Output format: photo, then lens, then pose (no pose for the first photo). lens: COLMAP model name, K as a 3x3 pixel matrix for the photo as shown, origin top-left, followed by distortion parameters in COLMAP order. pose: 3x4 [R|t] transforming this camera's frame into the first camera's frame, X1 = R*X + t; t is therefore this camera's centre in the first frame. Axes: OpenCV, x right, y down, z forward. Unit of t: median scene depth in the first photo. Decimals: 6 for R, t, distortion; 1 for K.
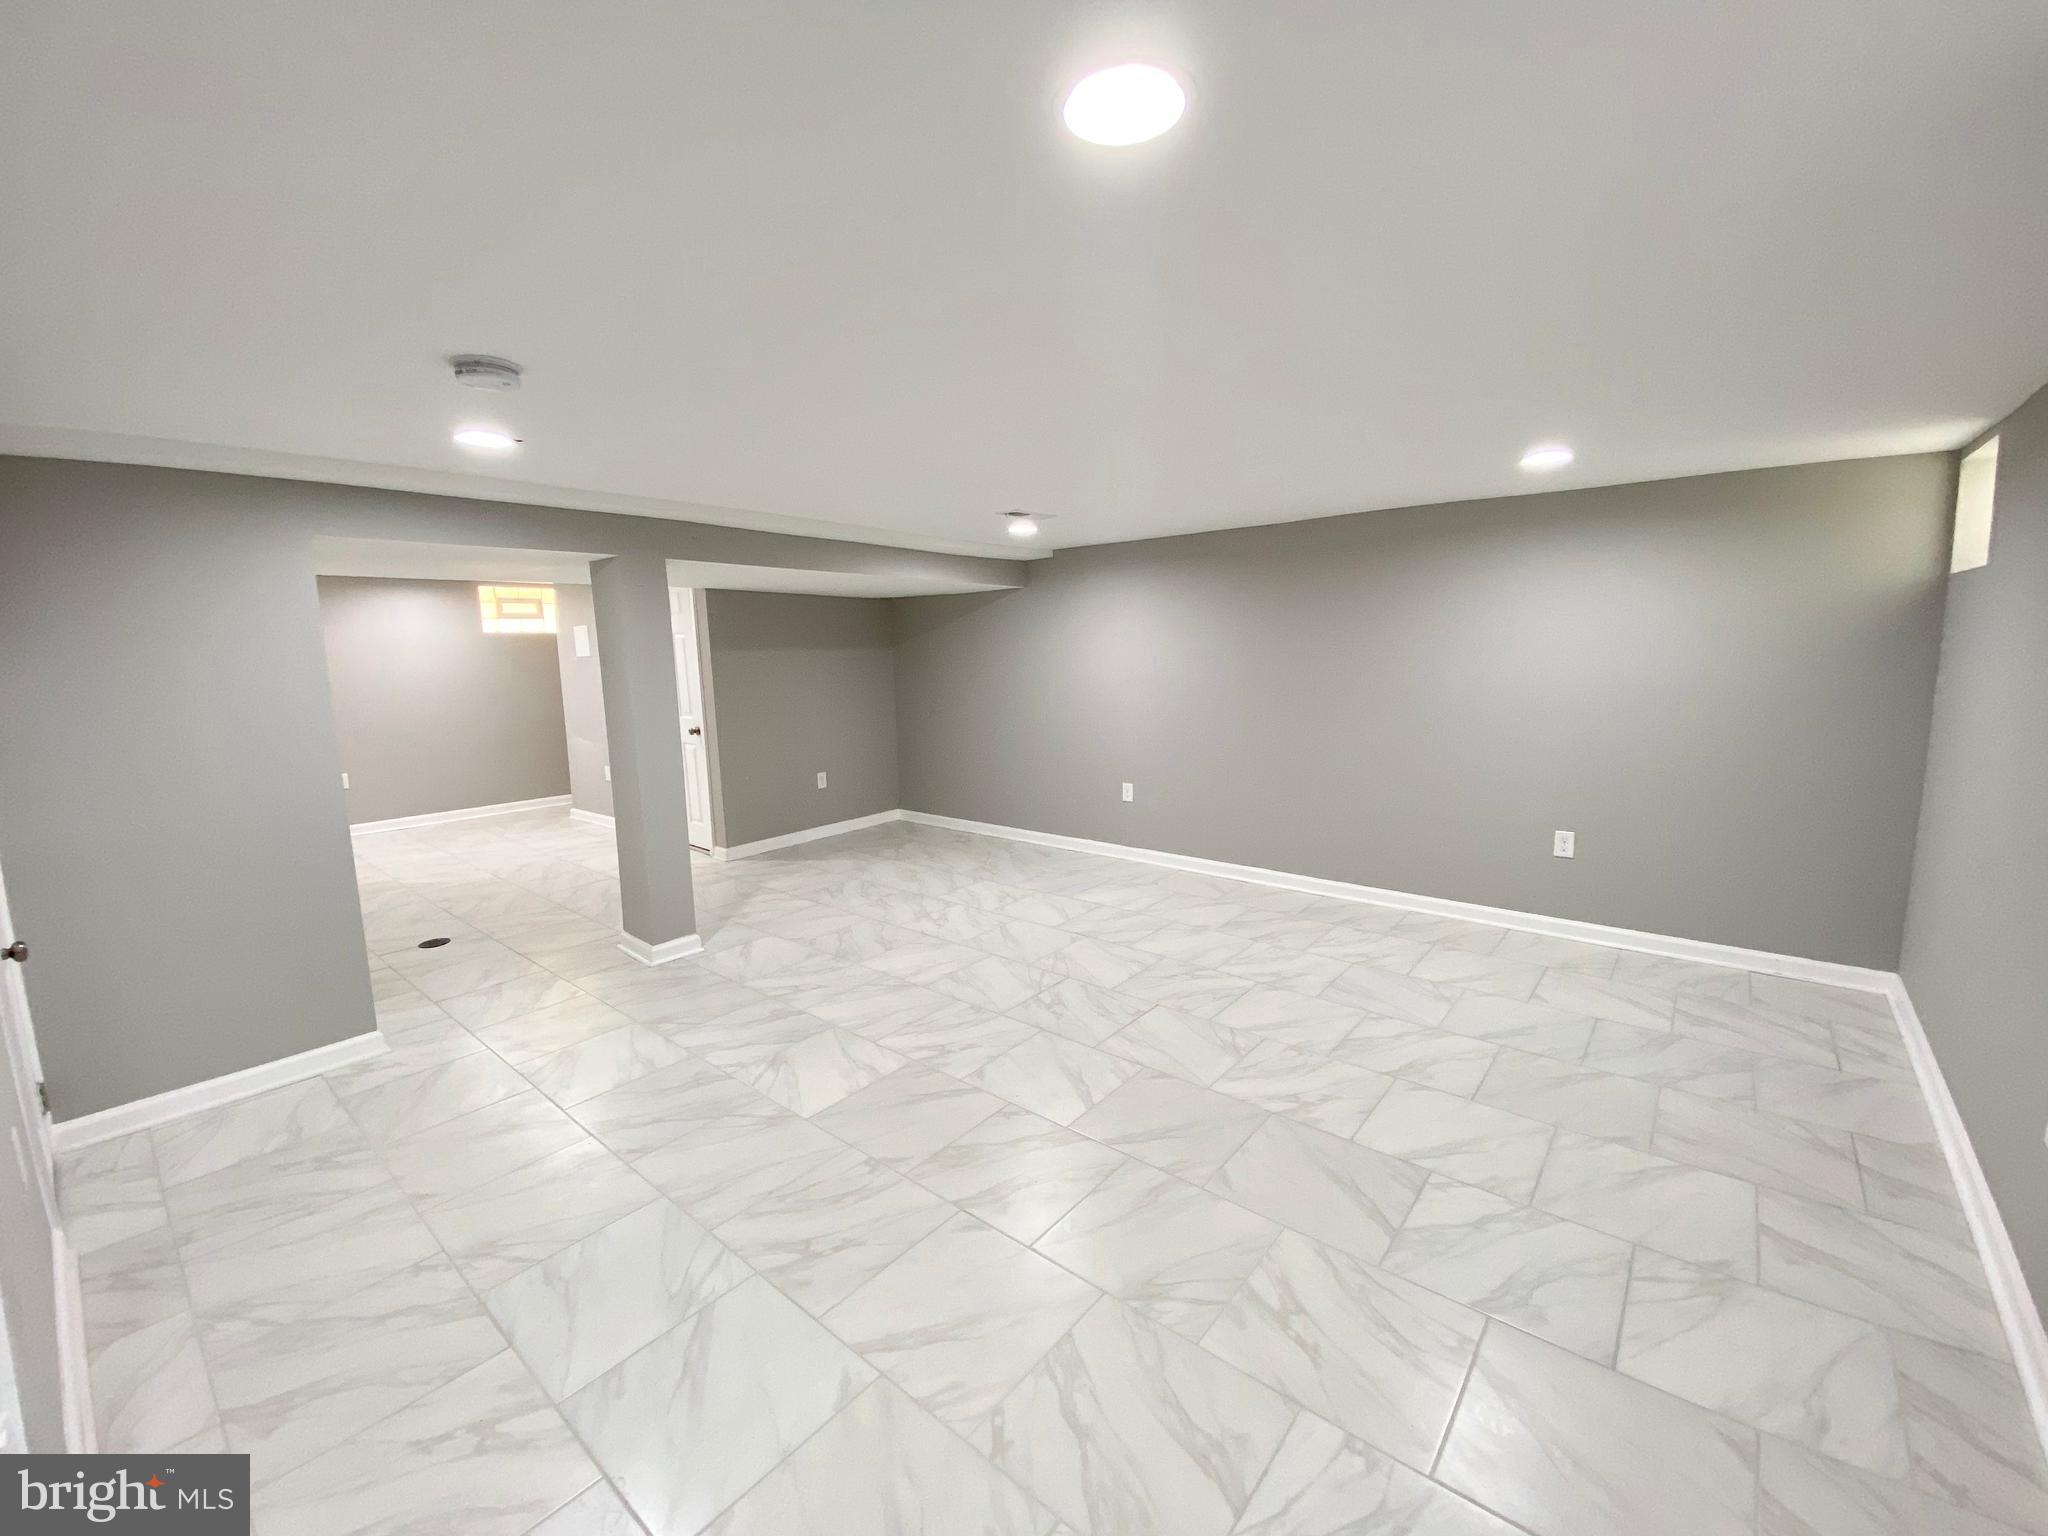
lens RADIAL K [[826.5, 0, 1035.8], [0, 826.5, 758.2], [0, 0, 1]] dist [0.013281, -0.015720]
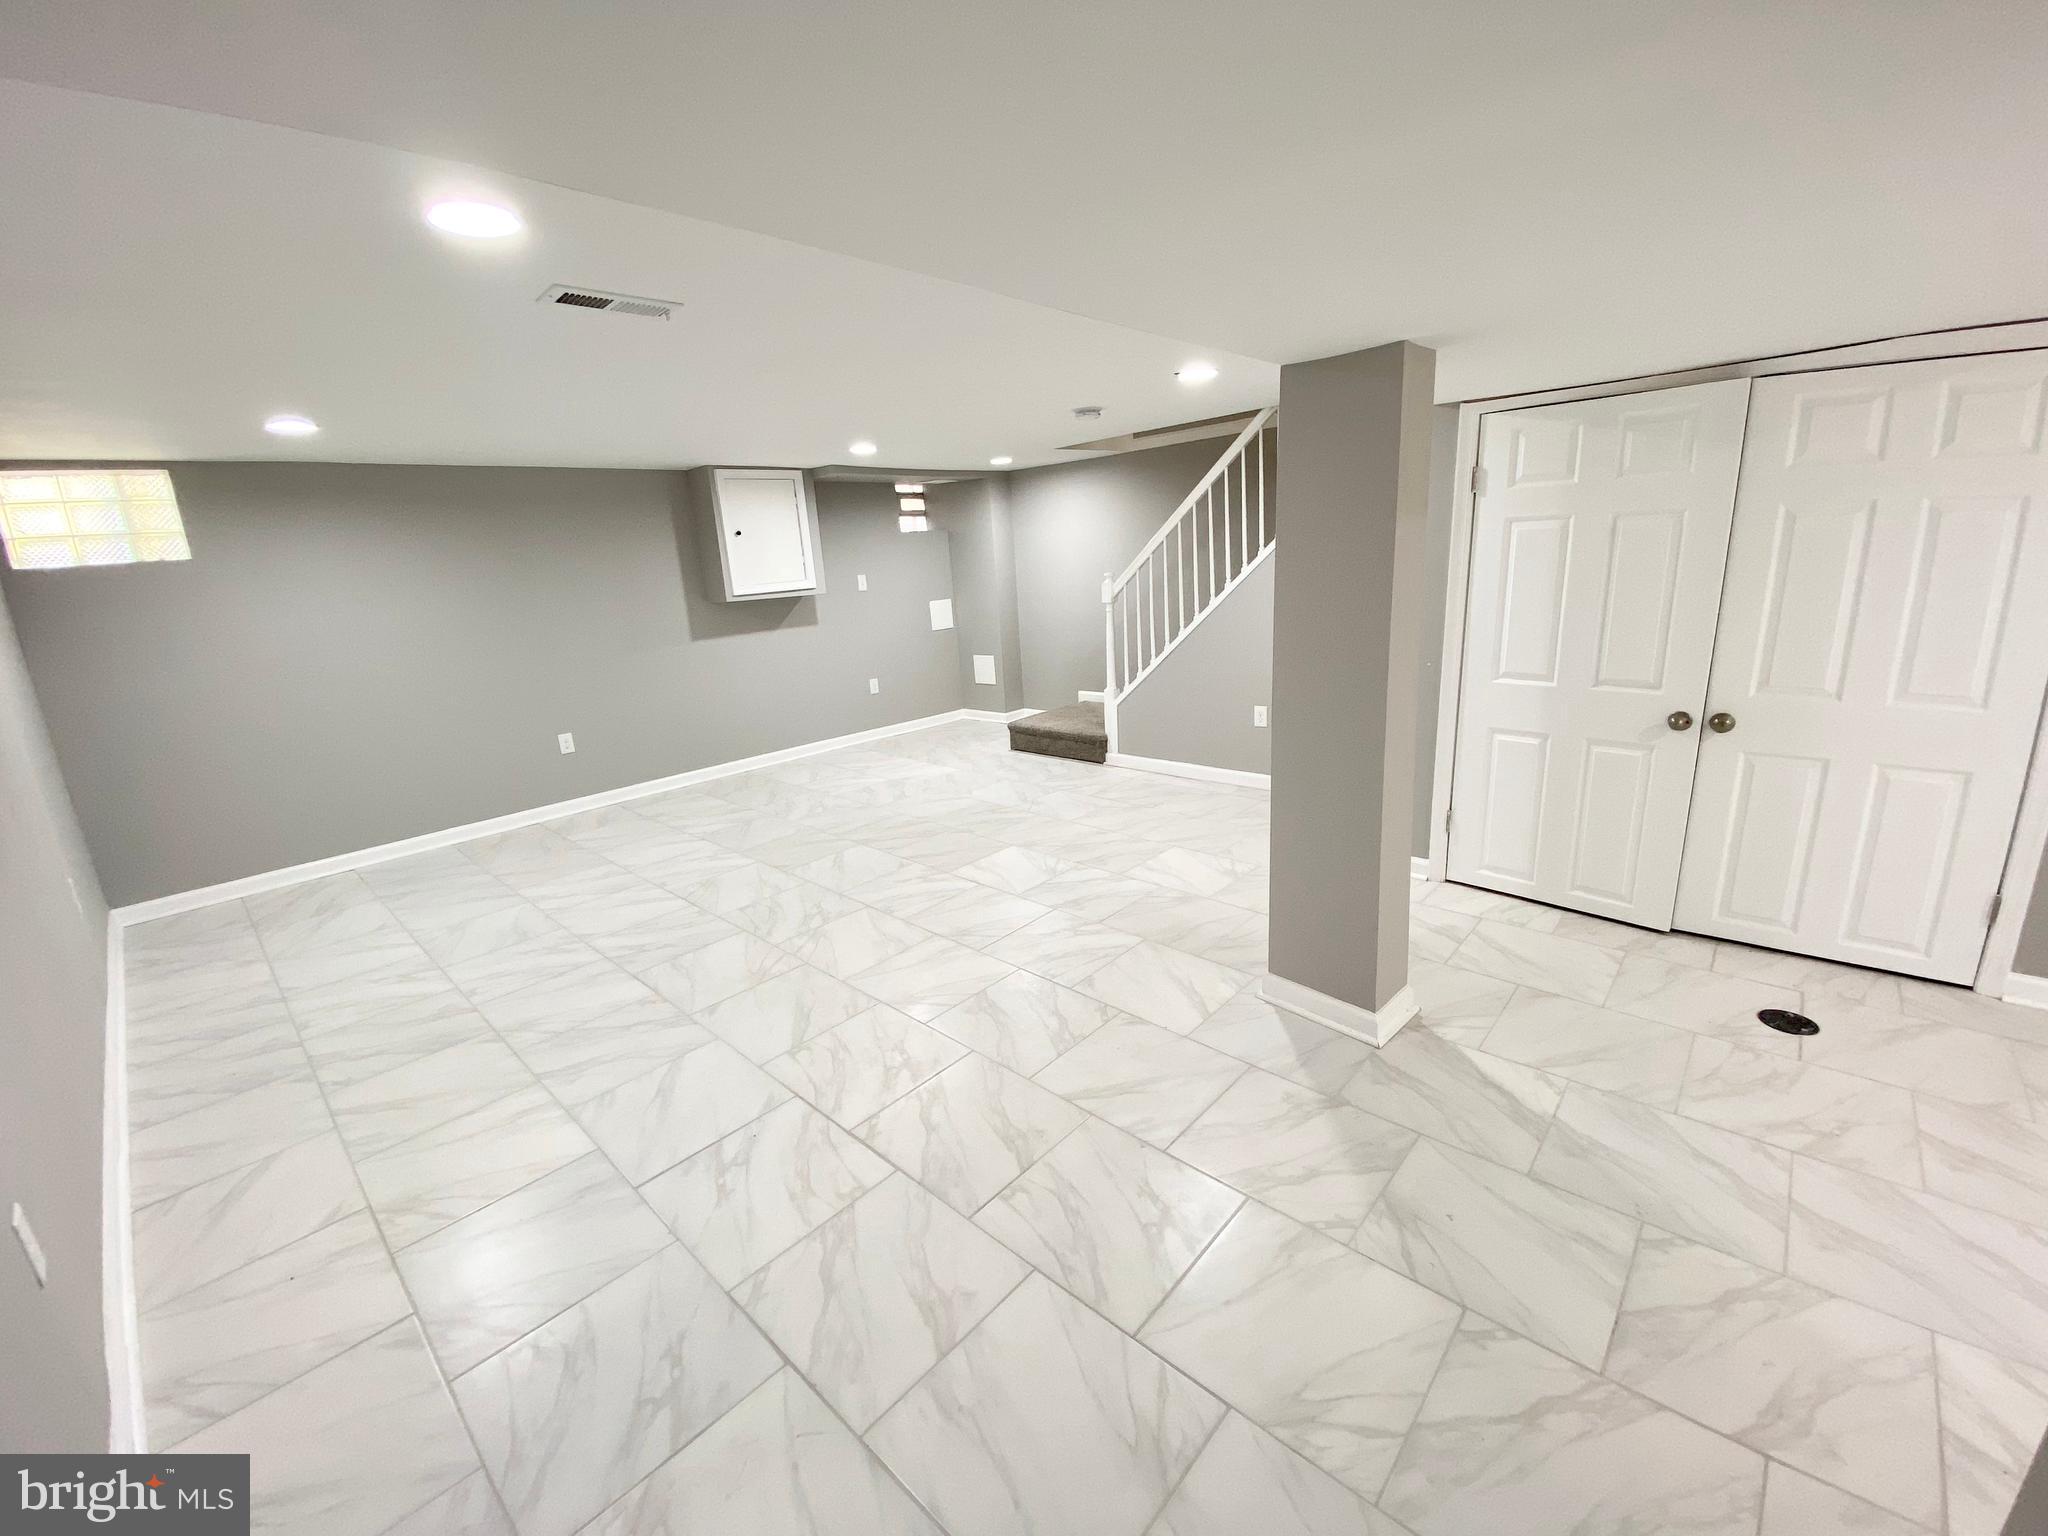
lens RADIAL K [[826.5, 0, 1026.1], [0, 826.5, 773.3], [0, 0, 1]] dist [0.013281, -0.015720]
pose [[-0.995436, 0.058971, 0.075032, -0.311921], [0.083424, 0.919523, 0.384082, -0.229726], [-0.046344, 0.388588, -0.920245, 1.756625]]
